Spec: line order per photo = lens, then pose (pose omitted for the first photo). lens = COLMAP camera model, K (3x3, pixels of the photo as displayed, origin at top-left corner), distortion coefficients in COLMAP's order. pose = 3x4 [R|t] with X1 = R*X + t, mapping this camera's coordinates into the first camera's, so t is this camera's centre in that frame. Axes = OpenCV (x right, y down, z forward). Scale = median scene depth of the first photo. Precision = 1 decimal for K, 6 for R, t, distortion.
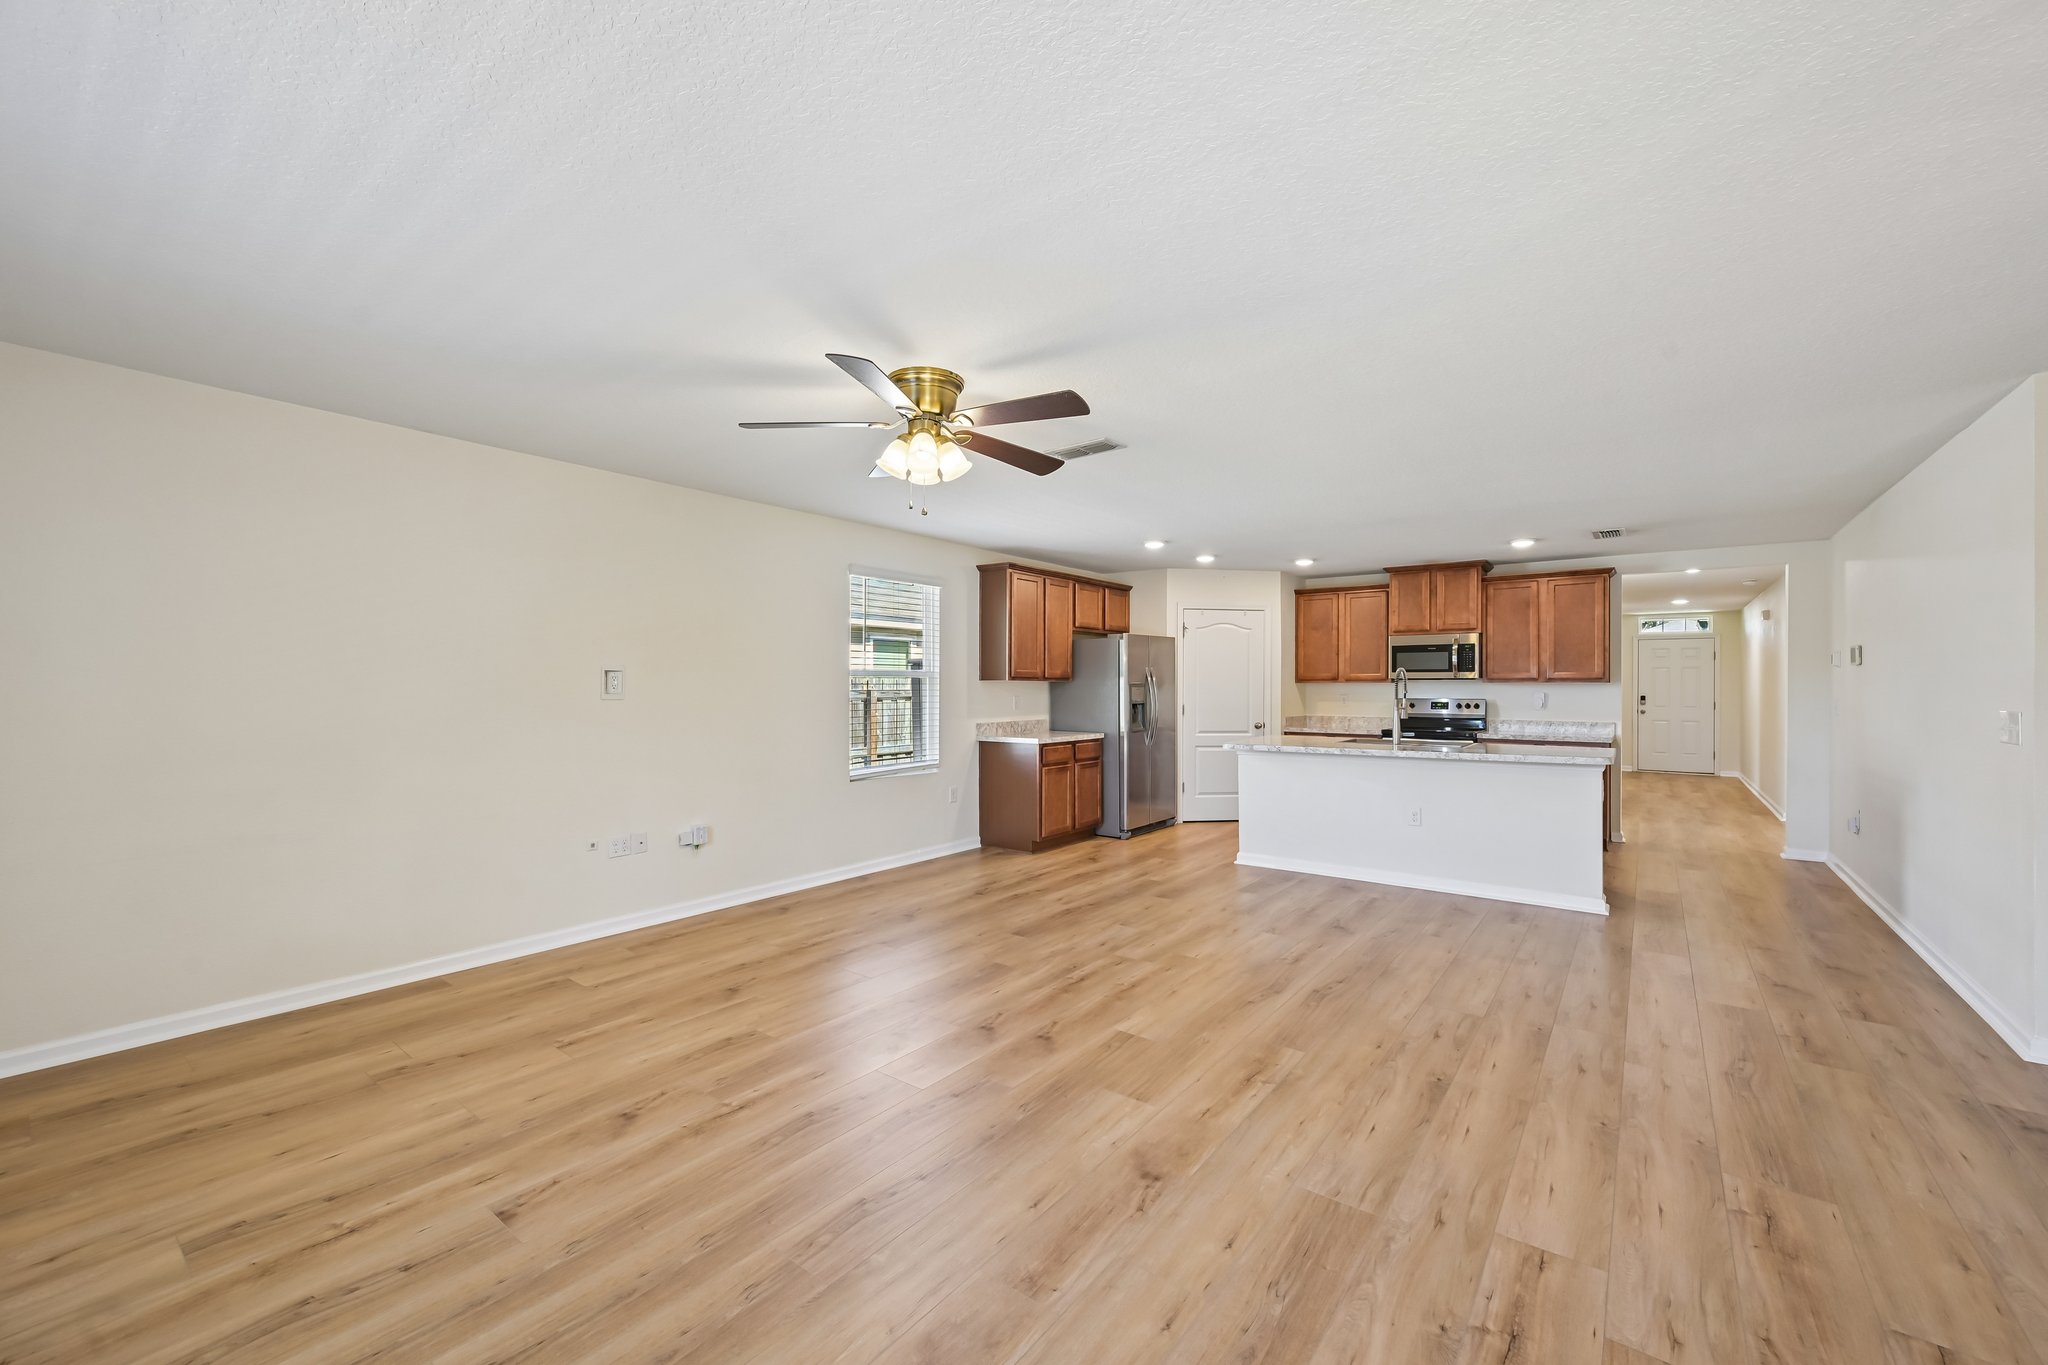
lens RADIAL K [[814.4, 0, 1019.0], [0, 814.4, 674.2], [0, 0, 1]] dist [-0.001311, -0.000139]
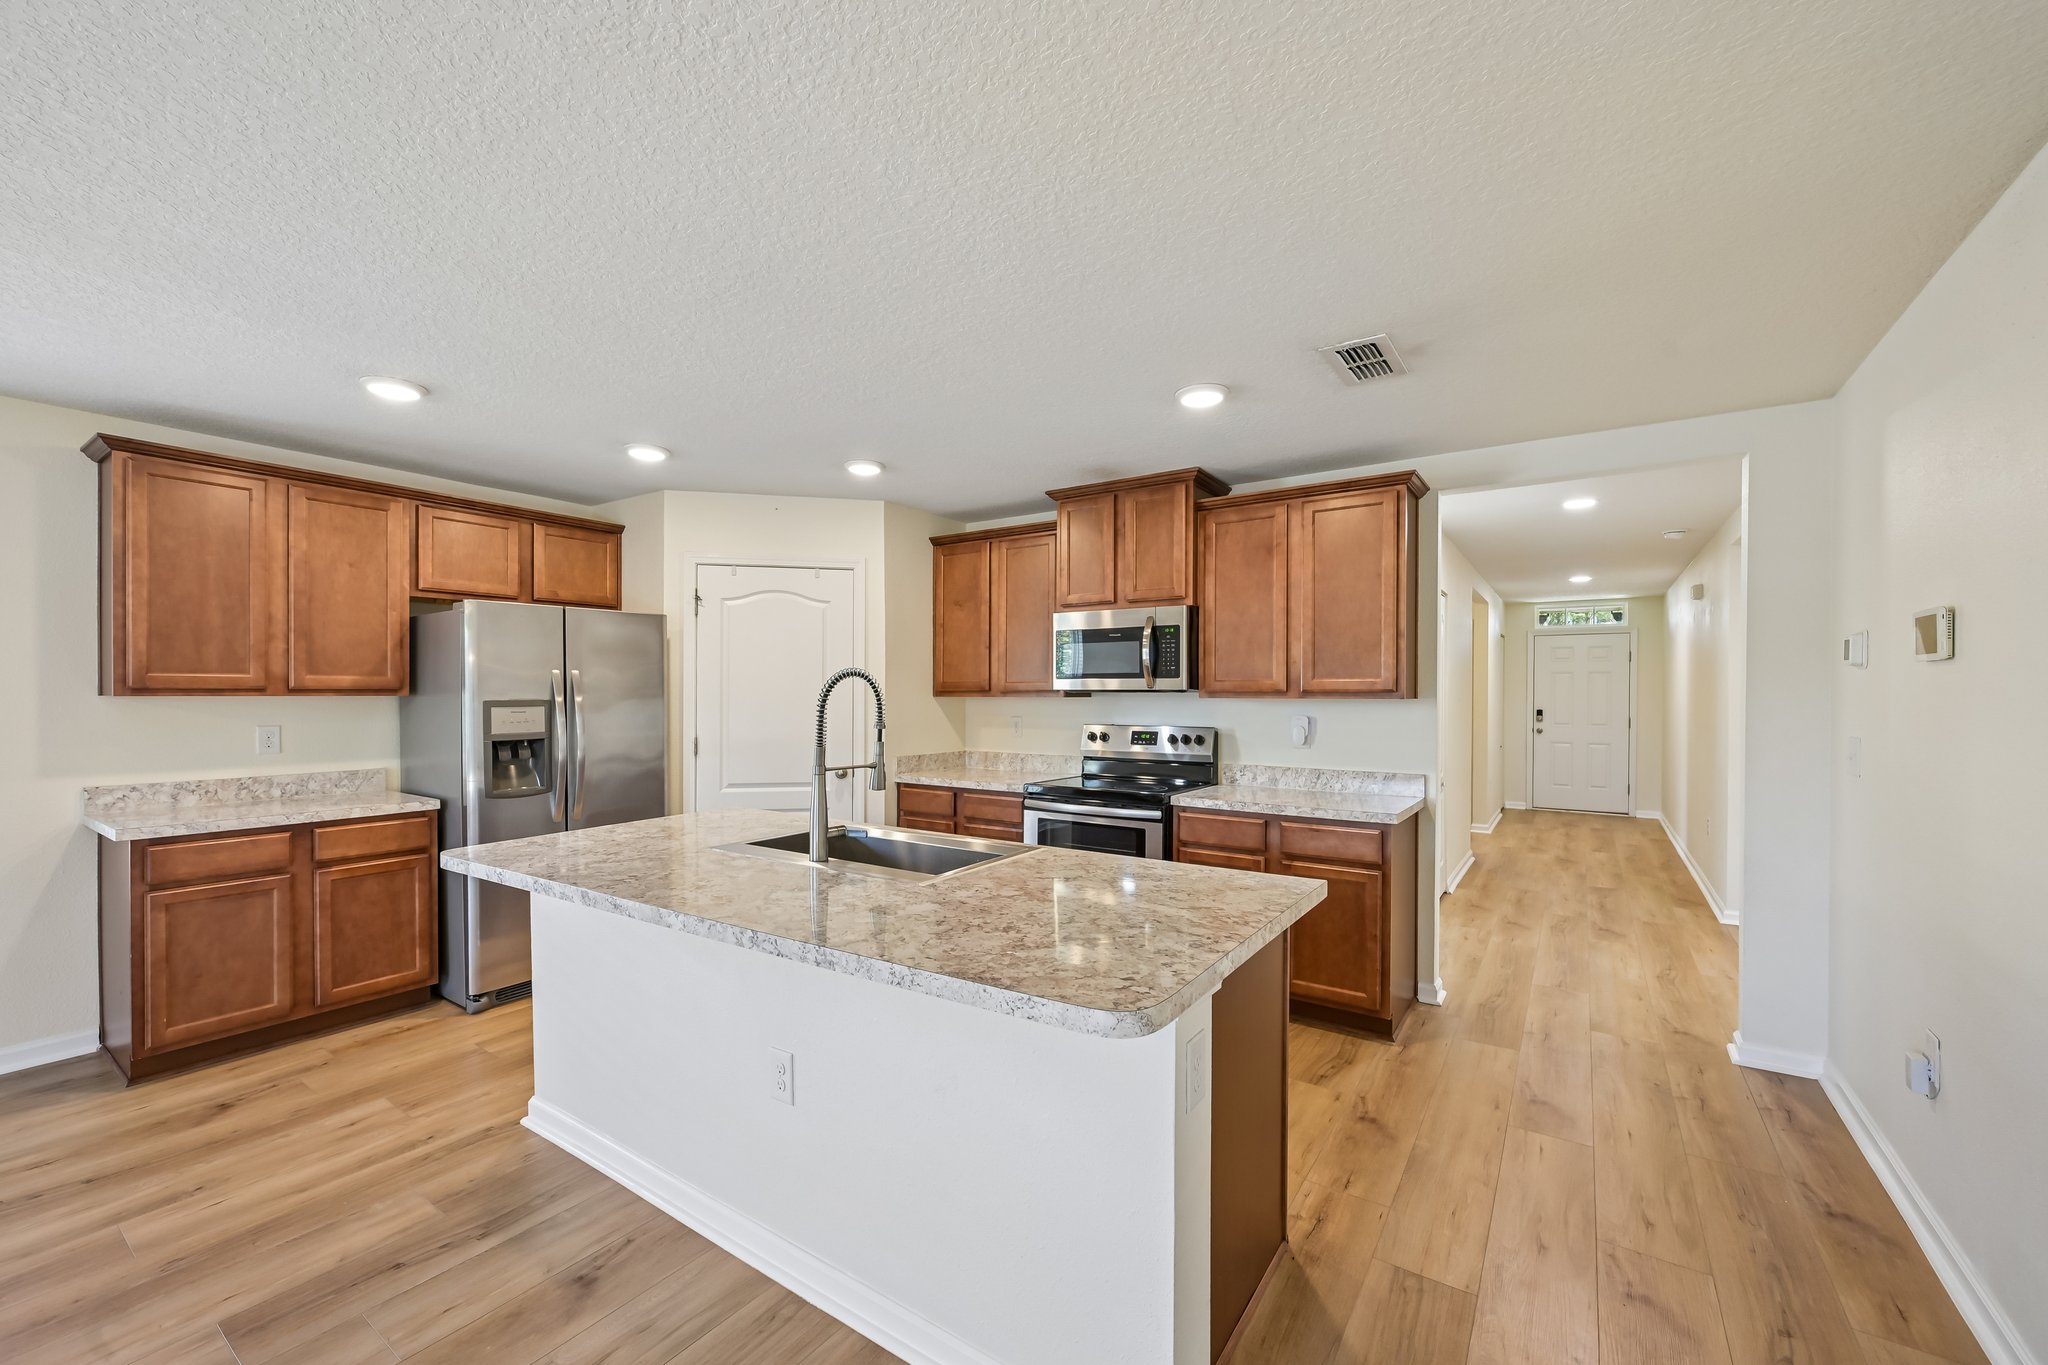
lens RADIAL K [[814.4, 0, 1023.5], [0, 814.4, 688.1], [0, 0, 1]] dist [-0.001311, -0.000139]
pose [[0.998473, -0.000882, 0.055226, 0.435904], [0.000441, 0.999968, 0.007995, -0.000363], [-0.055232, -0.007959, 0.998442, 0.481199]]
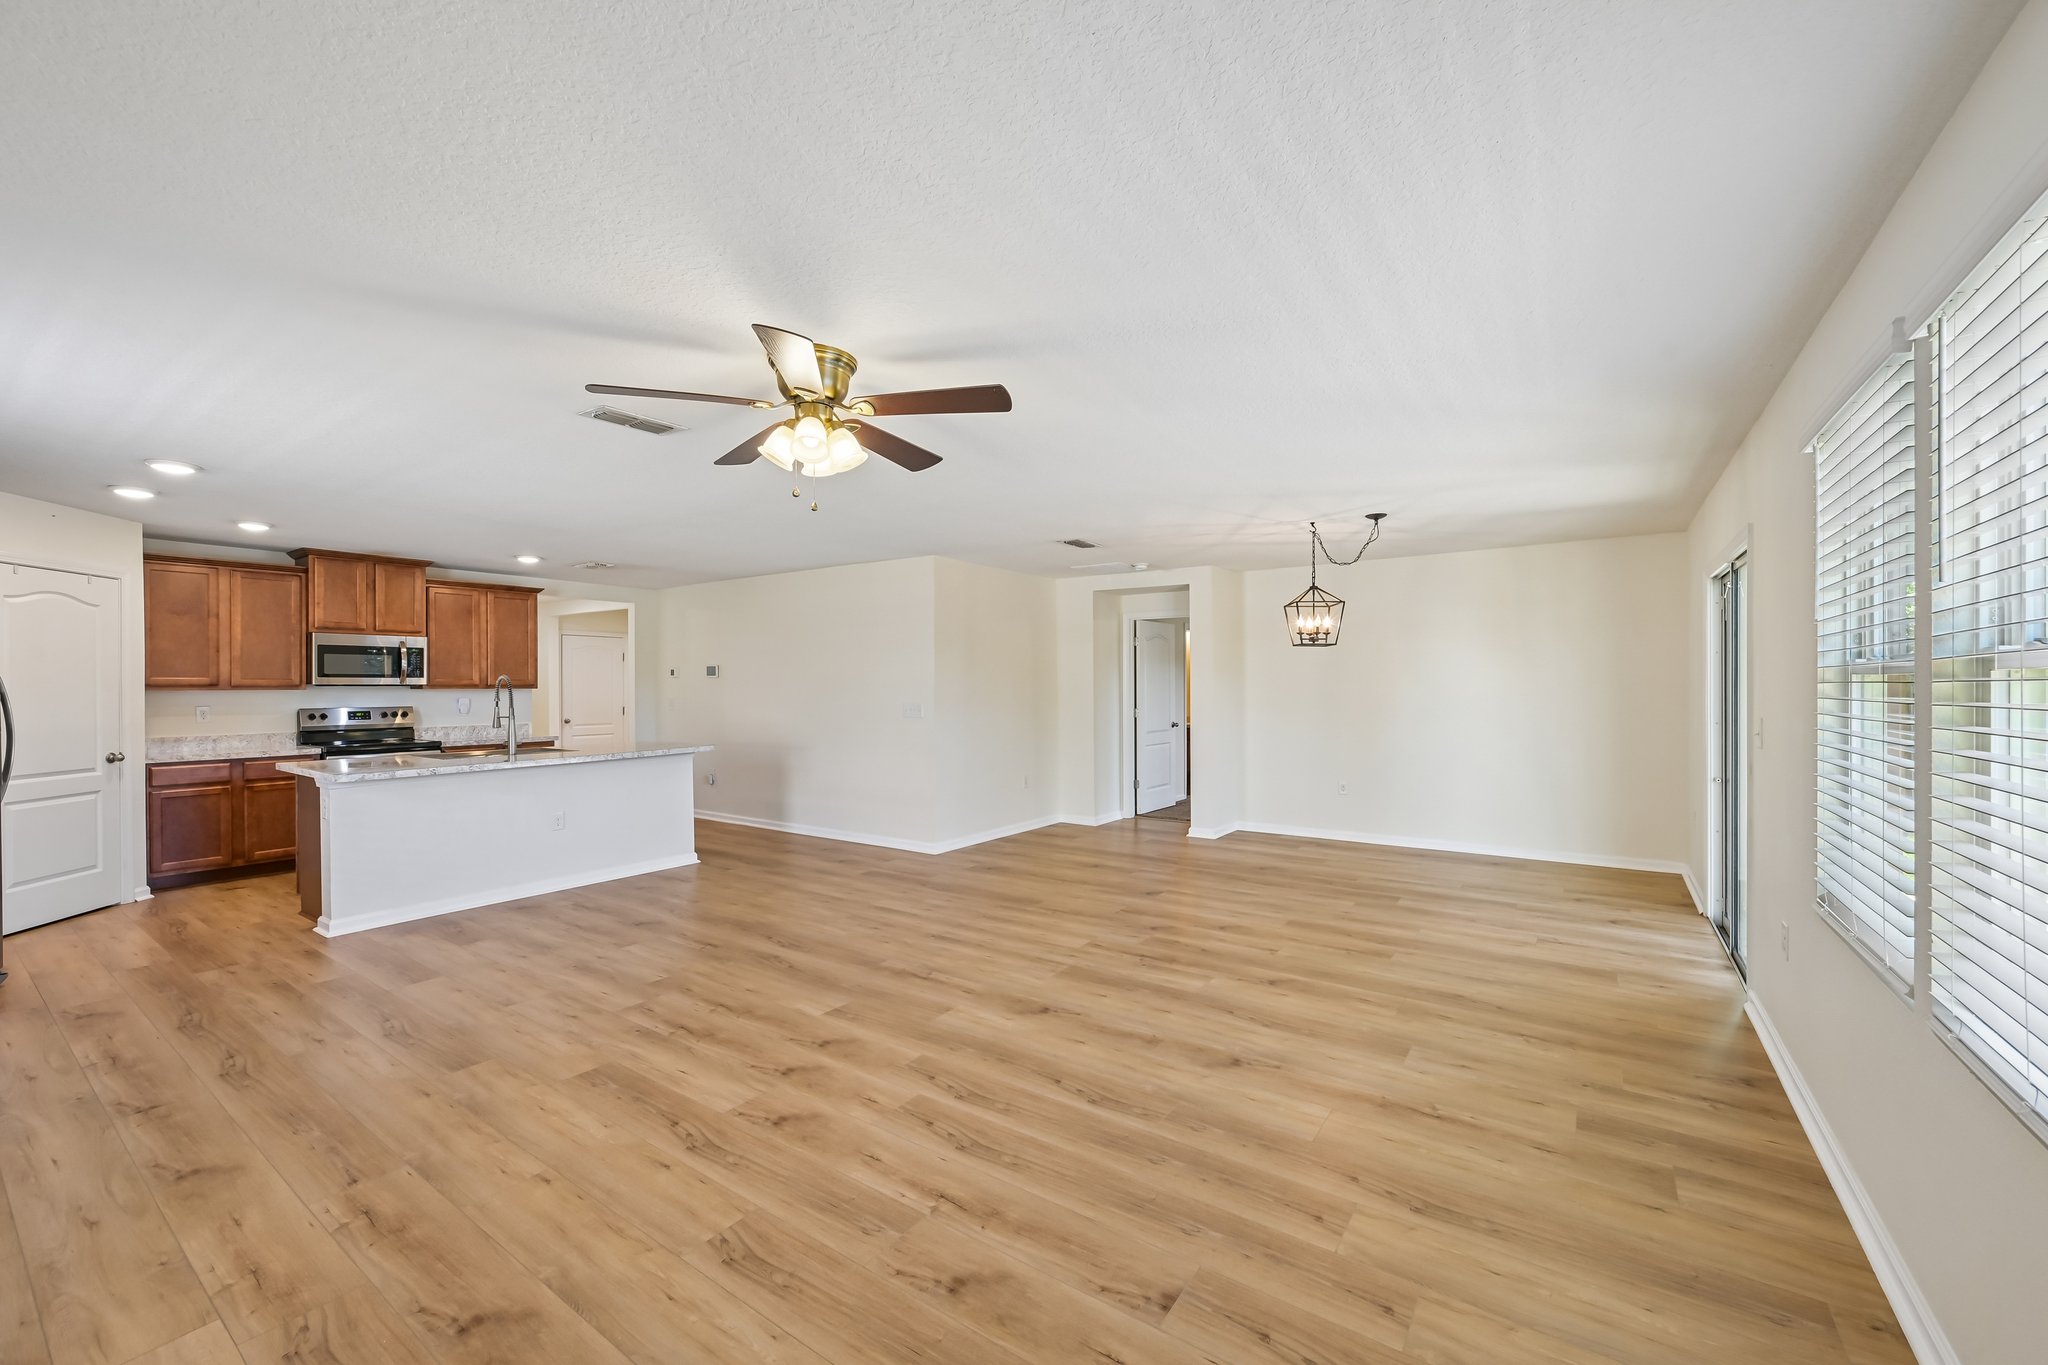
lens RADIAL K [[814.4, 0, 1034.8], [0, 814.4, 688.9], [0, 0, 1]] dist [-0.001311, -0.000139]
pose [[-0.058700, -0.007302, 0.998249, -0.438525], [-0.012041, 0.999906, 0.006606, -0.005020], [-0.998203, -0.011633, -0.058782, 0.348742]]
